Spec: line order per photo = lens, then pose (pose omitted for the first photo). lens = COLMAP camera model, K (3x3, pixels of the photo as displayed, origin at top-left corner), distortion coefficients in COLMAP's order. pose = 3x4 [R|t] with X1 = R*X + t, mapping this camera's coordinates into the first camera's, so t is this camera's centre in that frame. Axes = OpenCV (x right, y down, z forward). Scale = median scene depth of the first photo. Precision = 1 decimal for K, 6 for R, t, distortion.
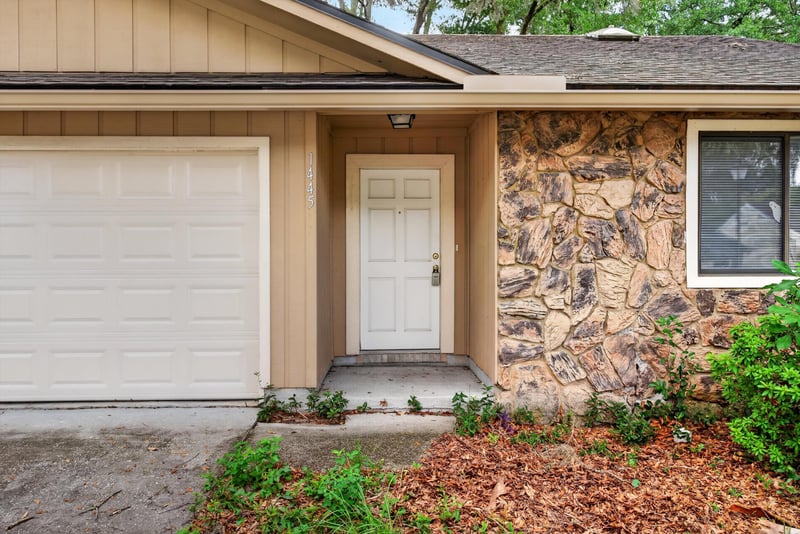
lens RADIAL K [[636.2, 0, 397.8], [0, 636.2, 267.0], [0, 0, 1]] dist [-0.008281, 0.003644]
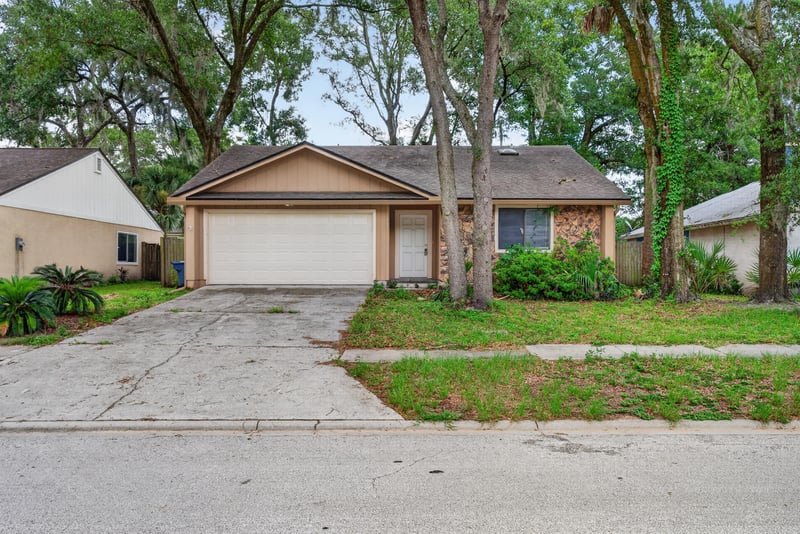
lens RADIAL K [[636.2, 0, 402.4], [0, 636.2, 270.5], [0, 0, 1]] dist [-0.008281, 0.003644]
pose [[0.999730, 0.004655, -0.022782, 0.026807], [-0.004692, 0.999988, -0.001561, 0.137977], [0.022774, 0.001667, 0.999739, -2.503770]]
